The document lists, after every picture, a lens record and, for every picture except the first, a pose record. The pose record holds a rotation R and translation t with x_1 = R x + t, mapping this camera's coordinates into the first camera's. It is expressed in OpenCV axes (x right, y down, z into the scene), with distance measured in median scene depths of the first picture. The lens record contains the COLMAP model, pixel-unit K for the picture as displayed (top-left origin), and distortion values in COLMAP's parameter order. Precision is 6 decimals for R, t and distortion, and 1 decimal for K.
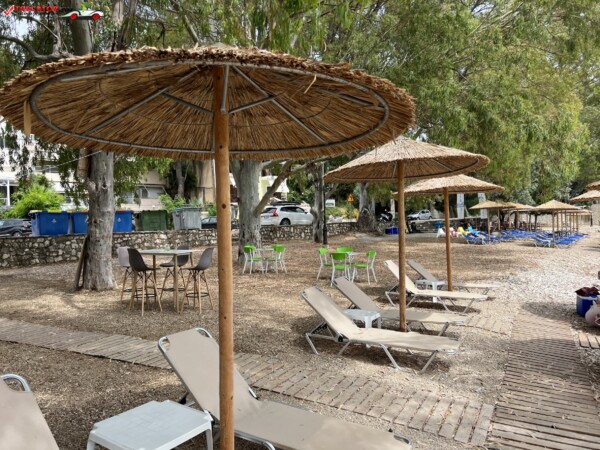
lens RADIAL K [[456.2, 0, 299.8], [0, 456.2, 227.0], [0, 0, 1]] dist [0.075215, -0.075398]
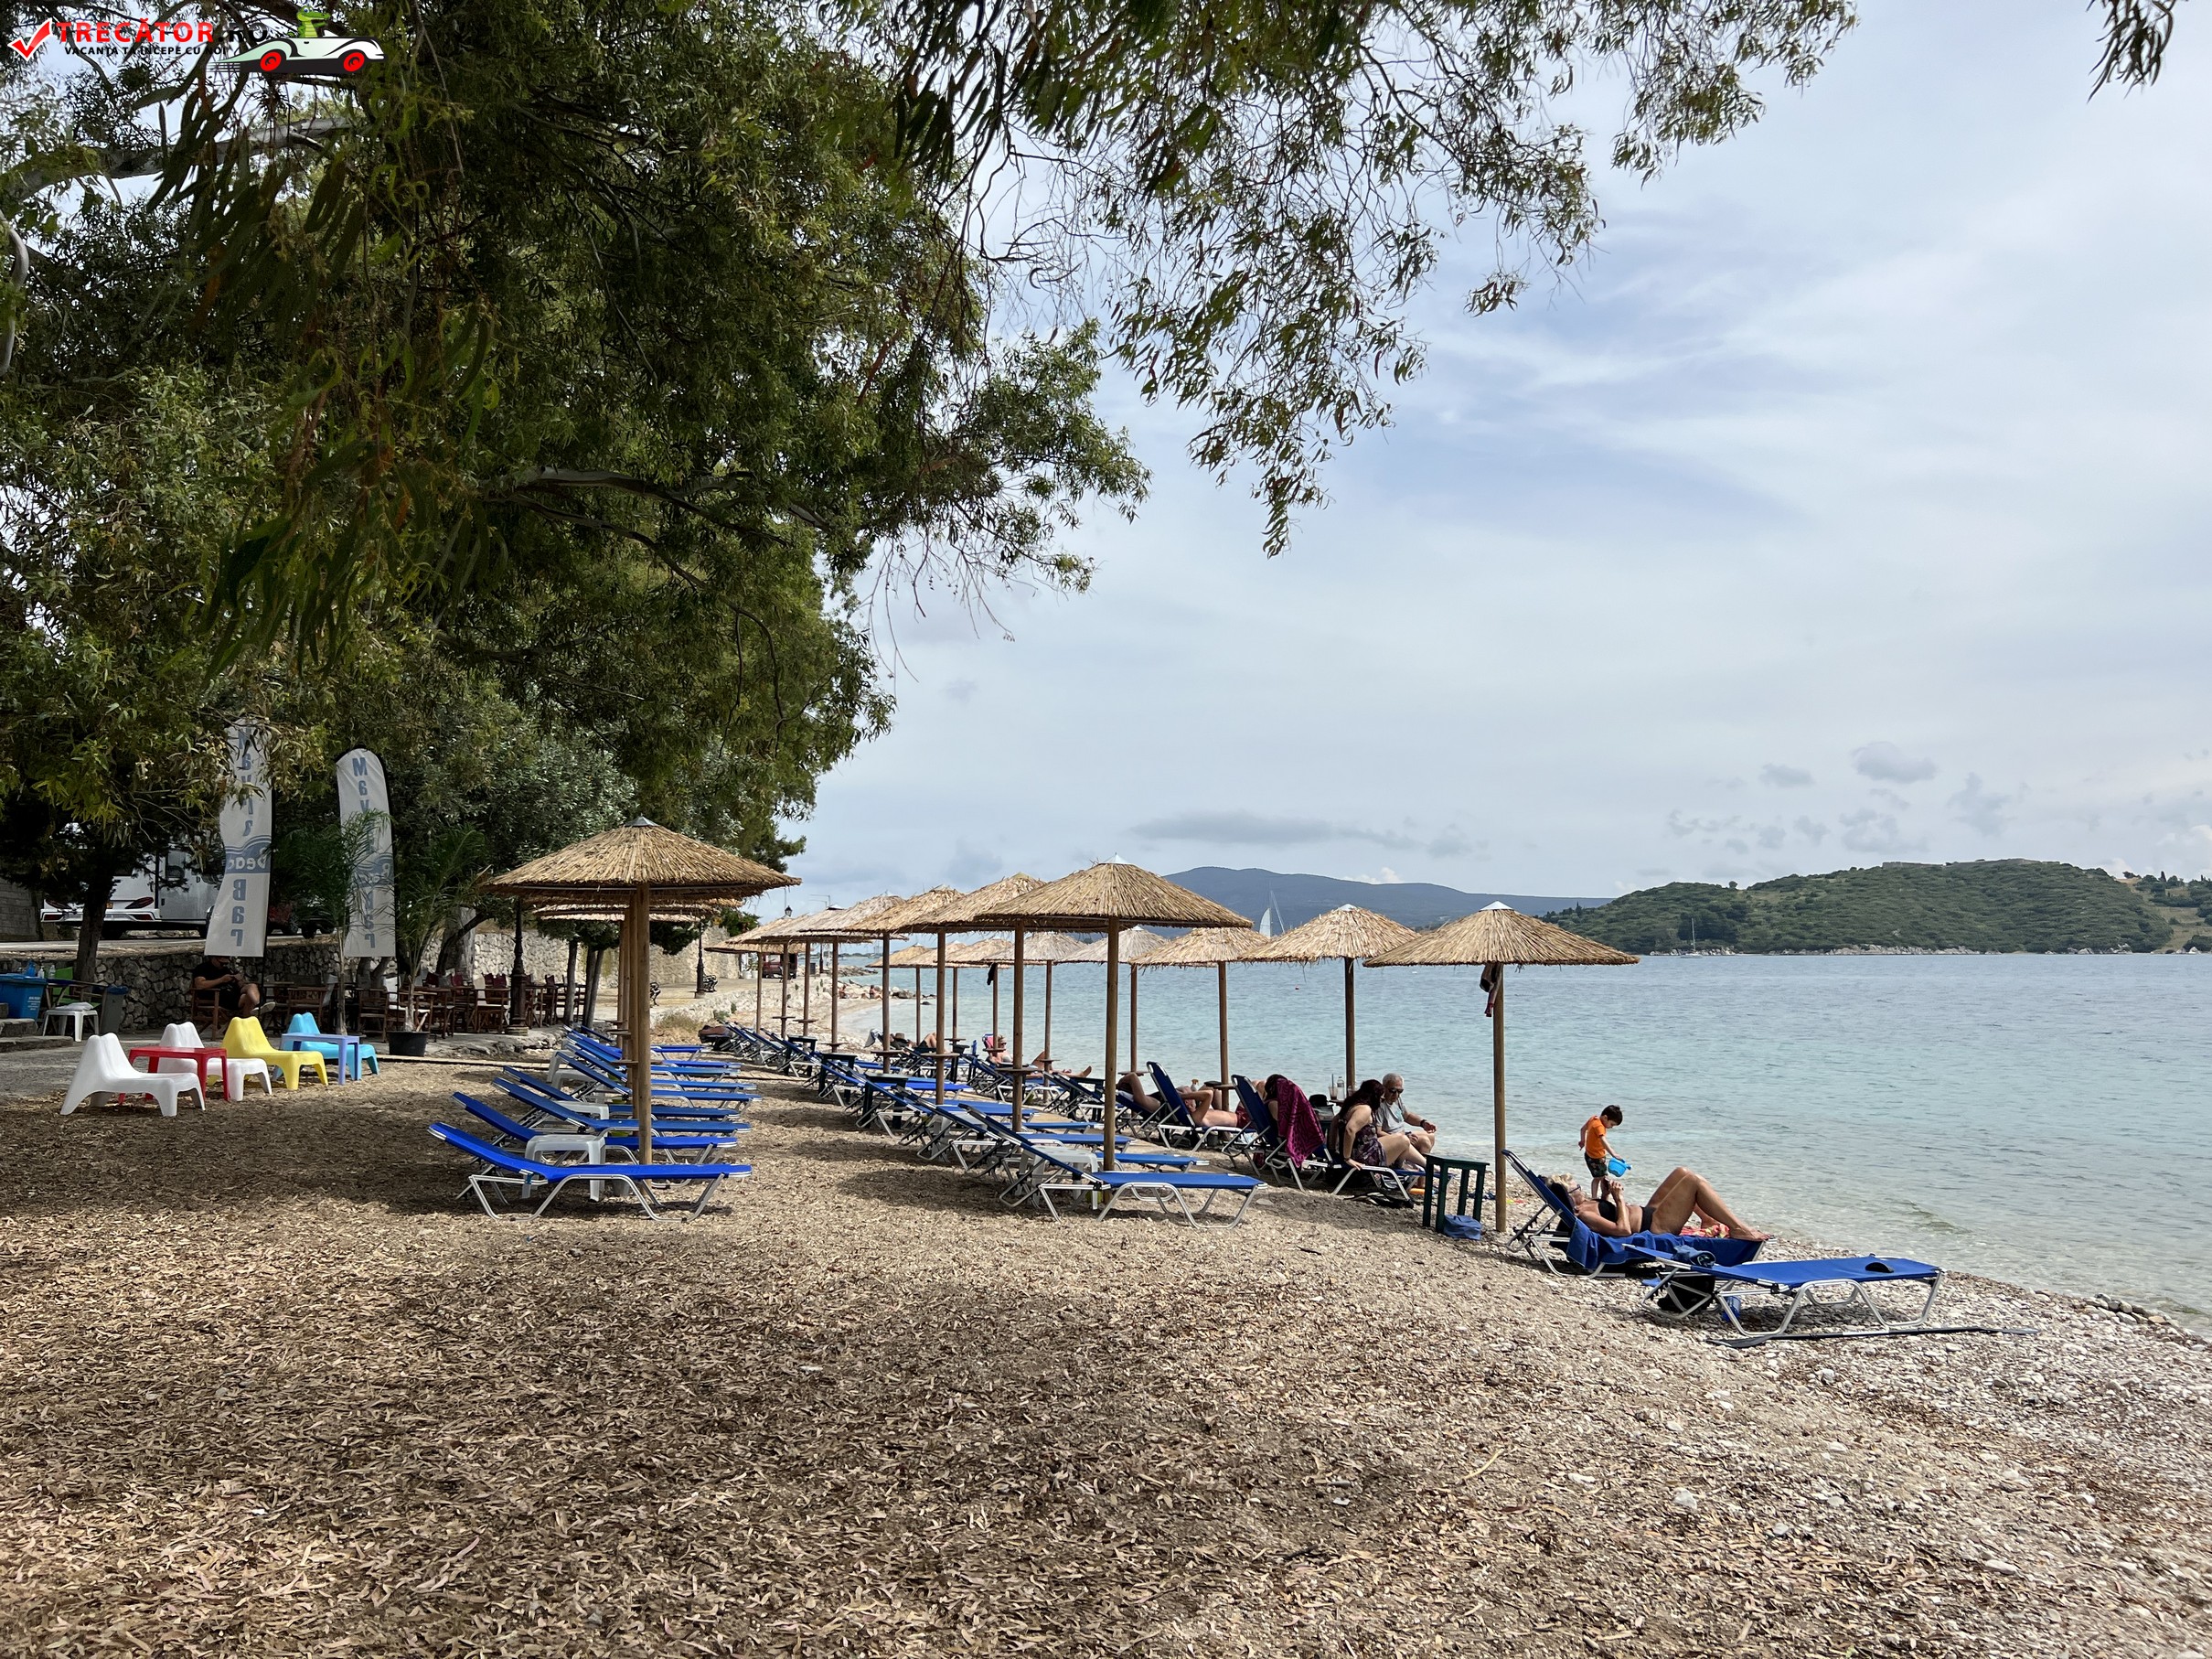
lens RADIAL K [[1681.8, 0, 1105.3], [0, 1681.8, 836.9], [0, 0, 1]] dist [0.075215, -0.075398]
pose [[0.617329, 0.088334, 0.781730, 0.105265], [-0.023995, 0.995328, -0.093521, -0.011779], [-0.786339, 0.038976, 0.616564, 0.478428]]
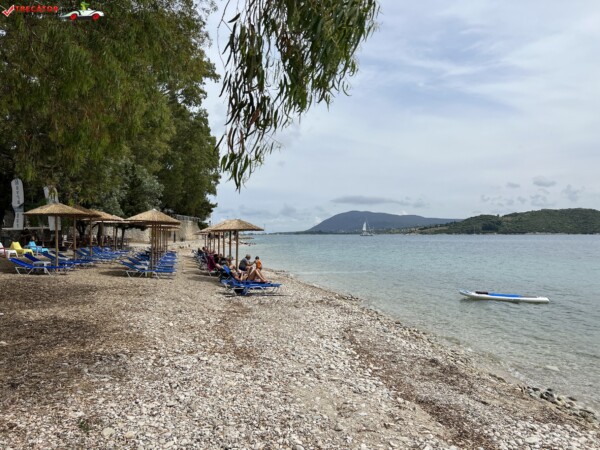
lens RADIAL K [[456.2, 0, 299.8], [0, 456.2, 227.0], [0, 0, 1]] dist [0.075215, -0.075398]
pose [[0.660325, 0.047702, 0.749463, 0.118176], [-0.028734, 0.998855, -0.038259, -0.007250], [-0.750430, 0.003728, 0.660940, 0.257011]]
